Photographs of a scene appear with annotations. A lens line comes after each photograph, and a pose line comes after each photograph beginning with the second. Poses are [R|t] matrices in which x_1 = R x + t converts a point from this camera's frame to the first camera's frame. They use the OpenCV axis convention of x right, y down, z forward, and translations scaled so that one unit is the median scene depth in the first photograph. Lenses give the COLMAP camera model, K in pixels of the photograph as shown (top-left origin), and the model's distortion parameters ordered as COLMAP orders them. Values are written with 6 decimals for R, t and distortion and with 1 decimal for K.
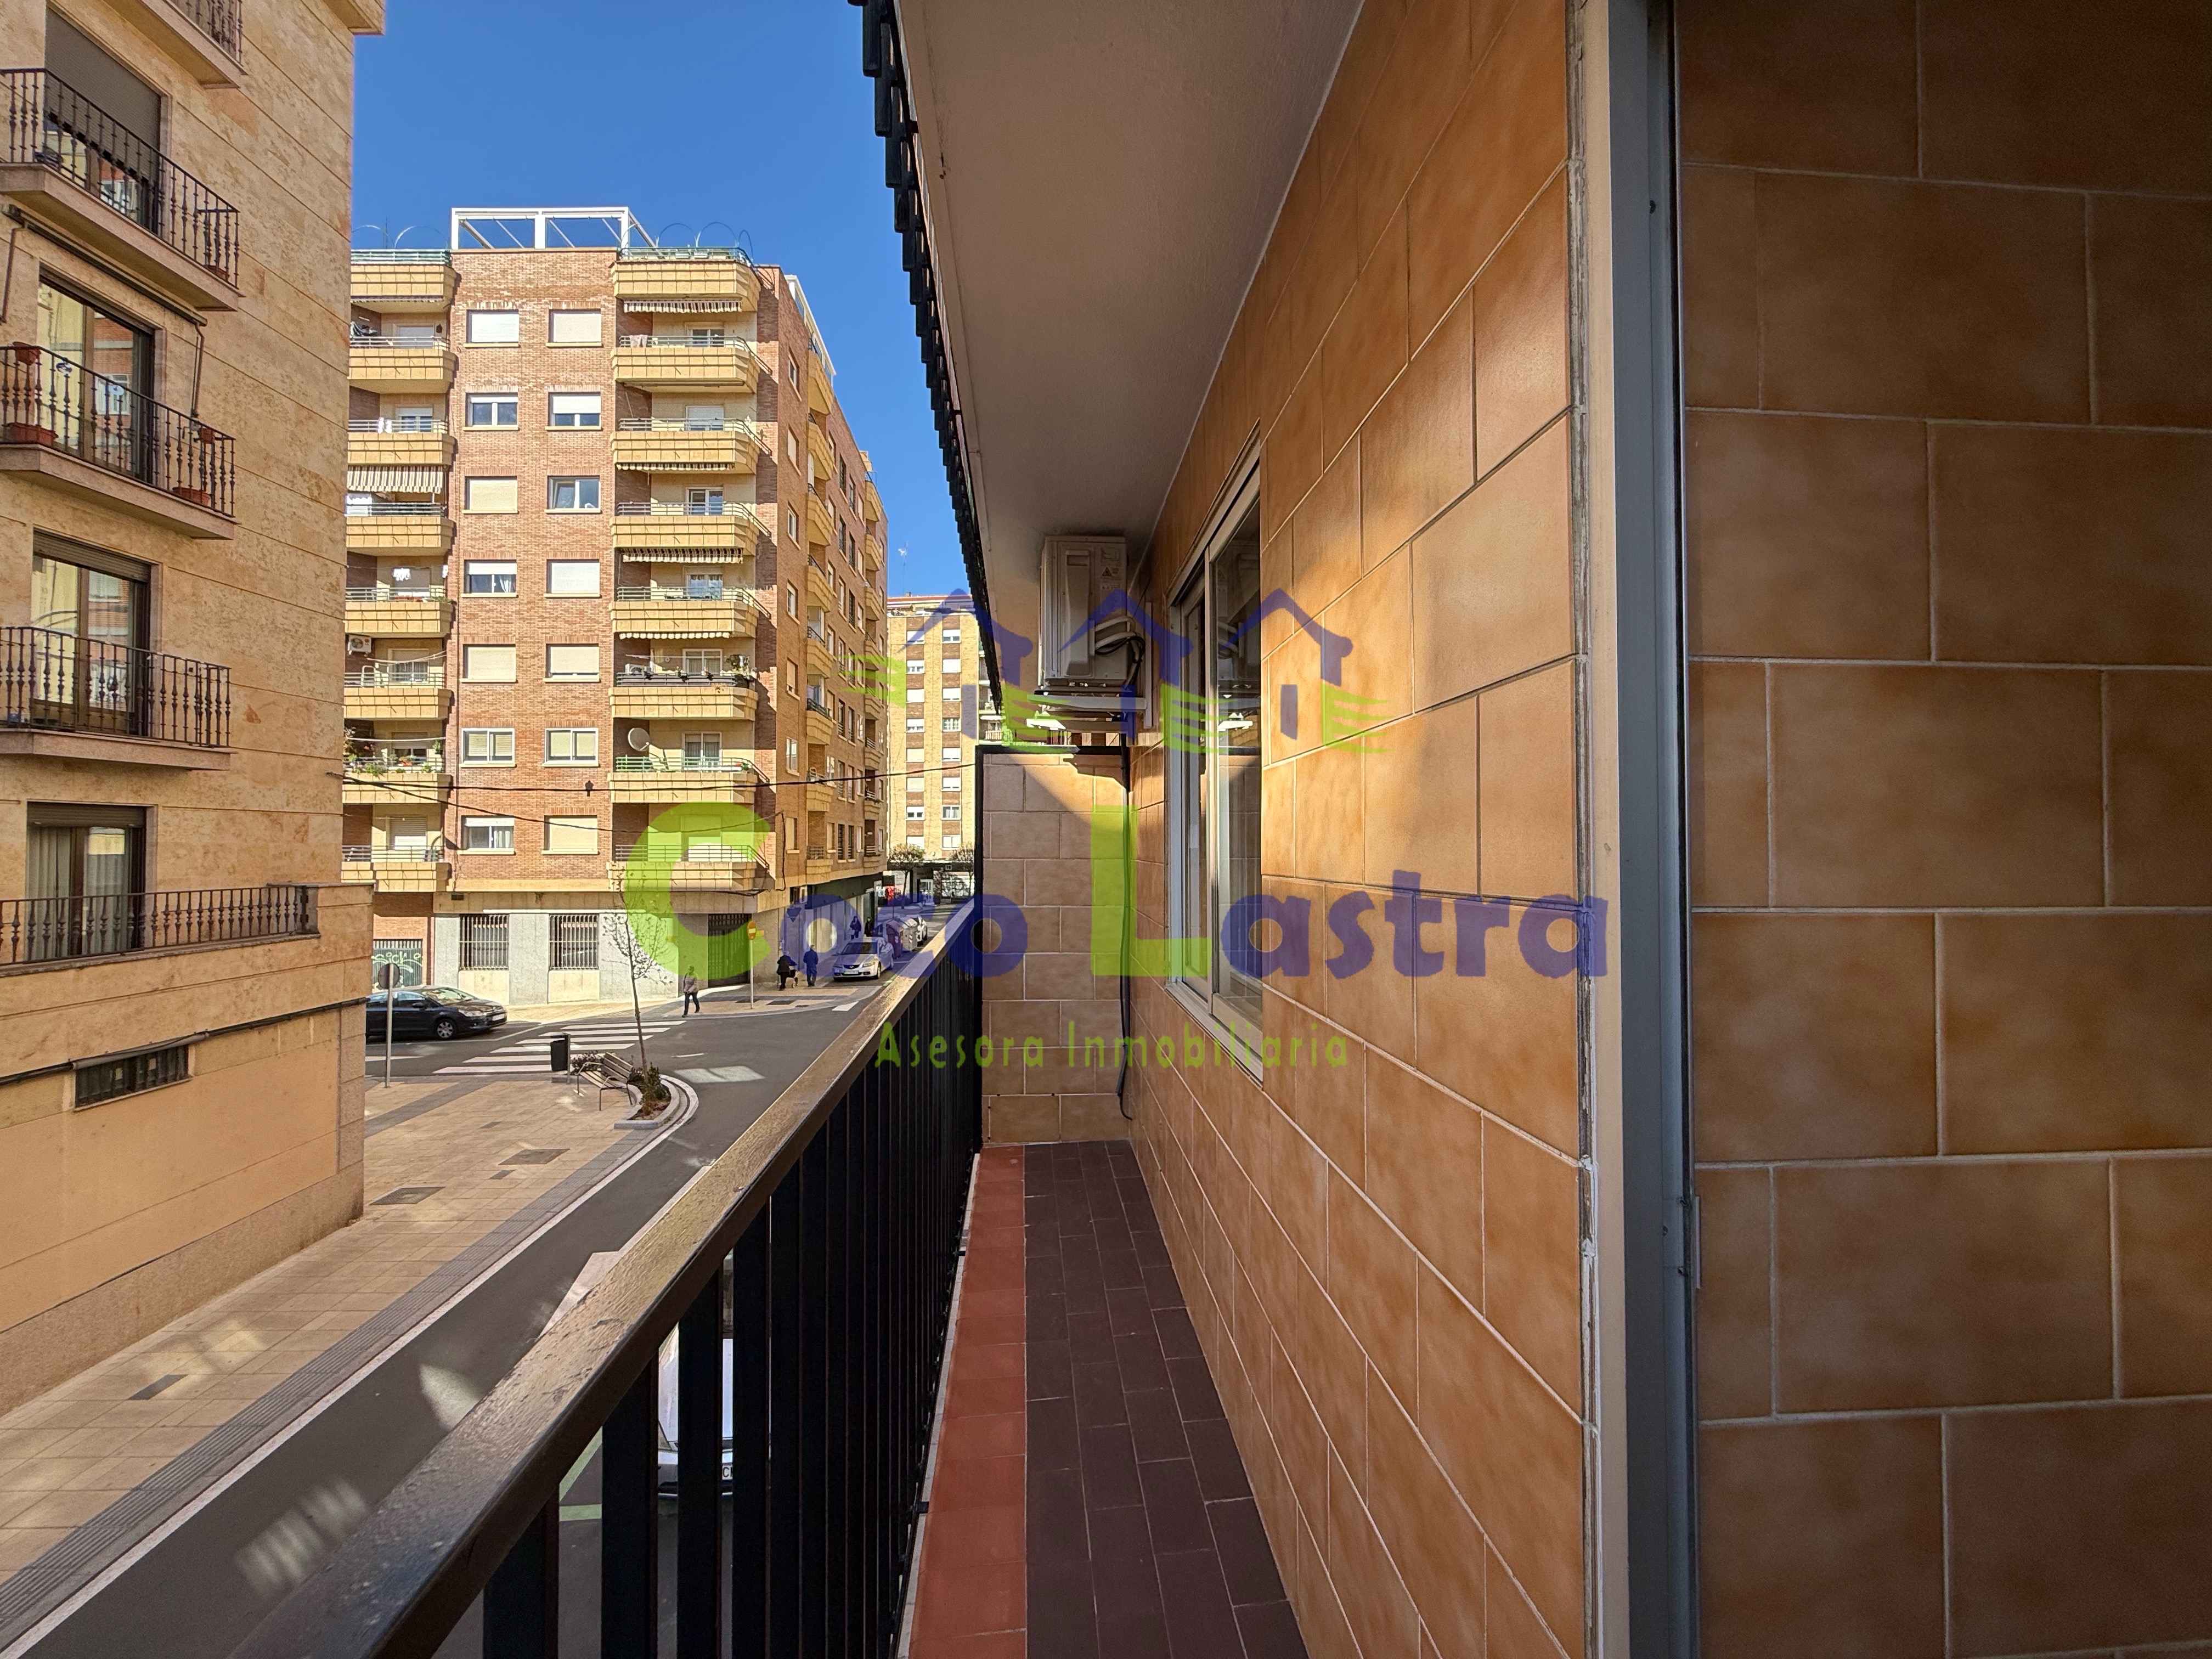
lens RADIAL K [[877.5, 0, 1098.9], [0, 877.5, 831.4], [0, 0, 1]] dist [-0.000478, -0.000336]
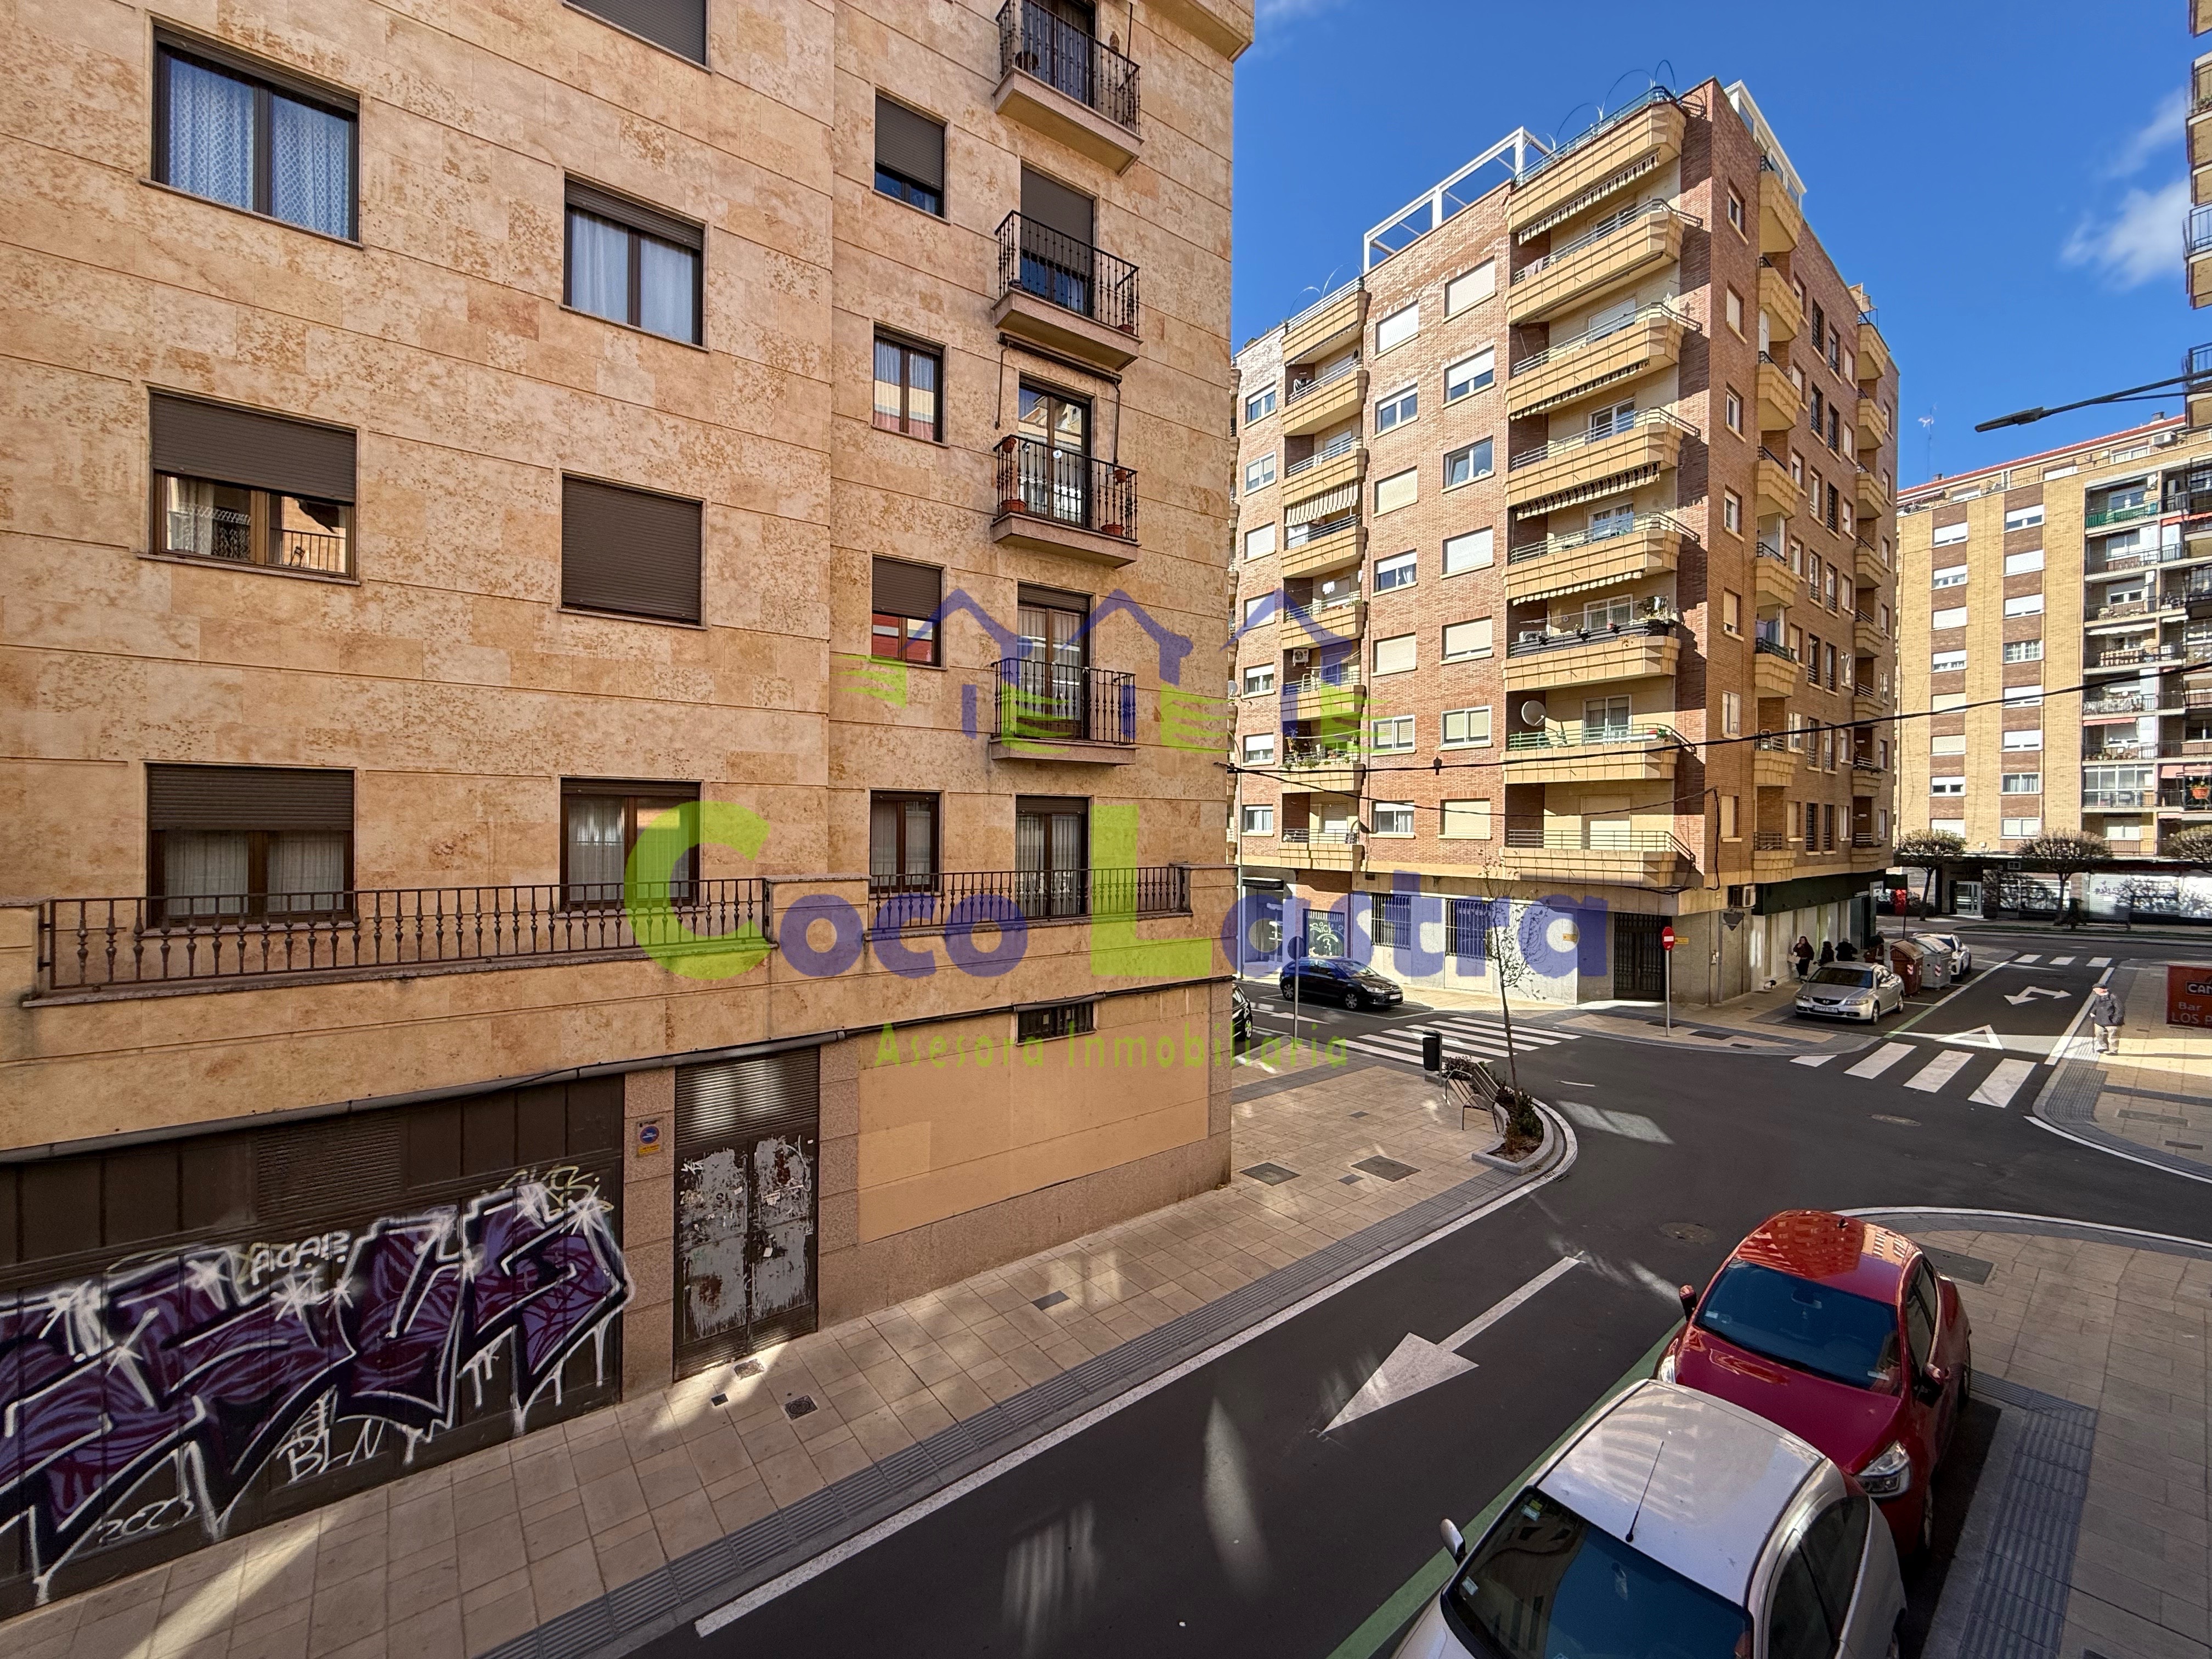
lens RADIAL K [[877.5, 0, 1097.0], [0, 877.5, 833.3], [0, 0, 1]] dist [-0.000478, -0.000336]
pose [[0.560528, 0.009971, -0.828076, -0.040209], [0.007110, 0.999833, 0.016852, 0.000885], [0.828105, -0.015334, 0.560363, 0.181763]]
